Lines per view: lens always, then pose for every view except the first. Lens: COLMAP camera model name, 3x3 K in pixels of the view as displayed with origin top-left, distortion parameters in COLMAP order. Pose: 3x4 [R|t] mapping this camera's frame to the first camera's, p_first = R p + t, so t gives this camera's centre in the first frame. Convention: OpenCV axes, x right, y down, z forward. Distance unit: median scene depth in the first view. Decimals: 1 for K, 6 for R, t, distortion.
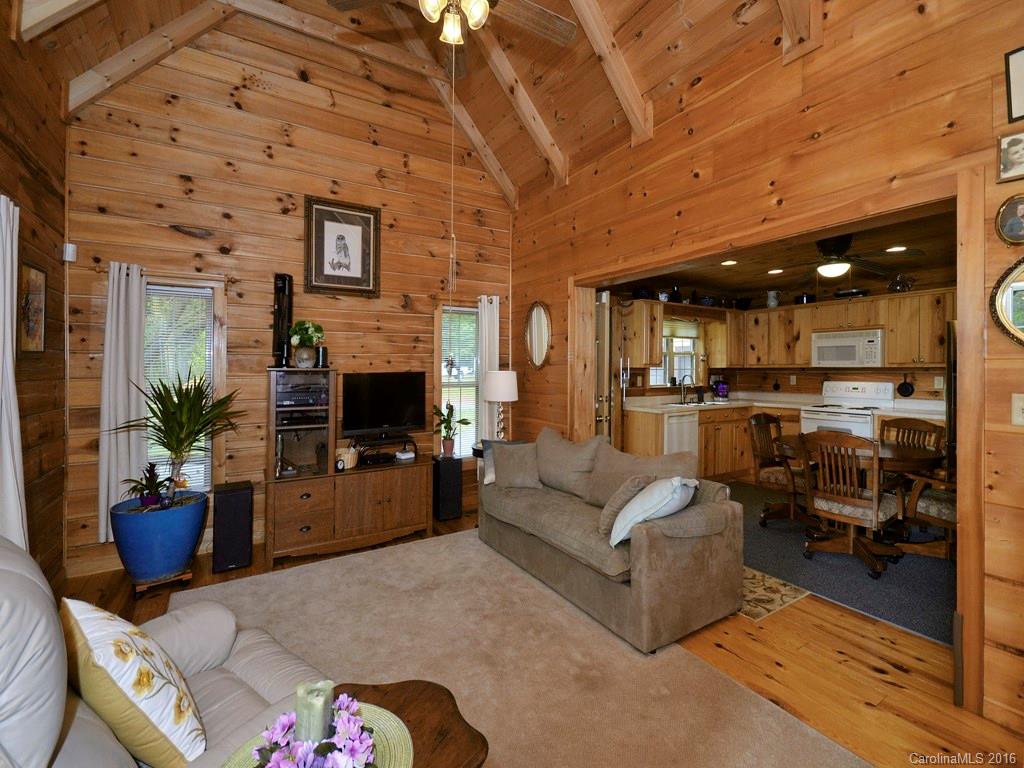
lens RADIAL K [[447.4, 0, 506.4], [0, 447.4, 367.9], [0, 0, 1]] dist [0.013916, 0.000230]
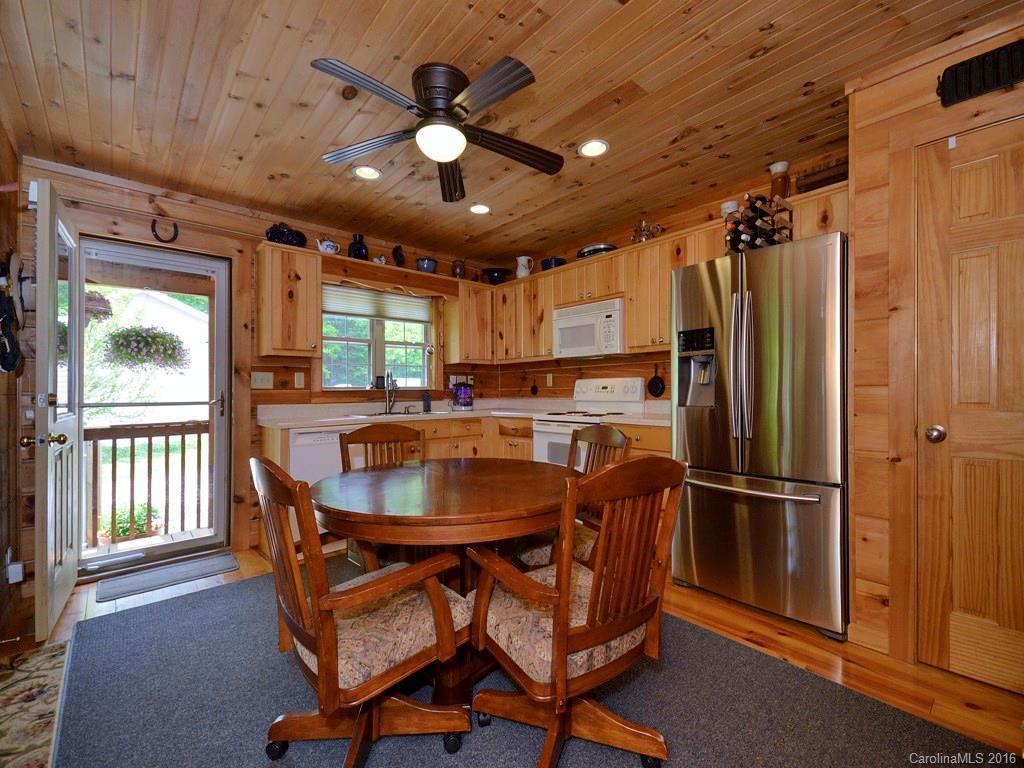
lens RADIAL K [[447.4, 0, 514.4], [0, 447.4, 389.6], [0, 0, 1]] dist [0.013916, 0.000230]
pose [[0.985326, -0.007271, 0.170527, 0.481783], [0.007229, 0.999973, 0.000873, 0.044017], [-0.170529, 0.000373, 0.985353, 0.312923]]
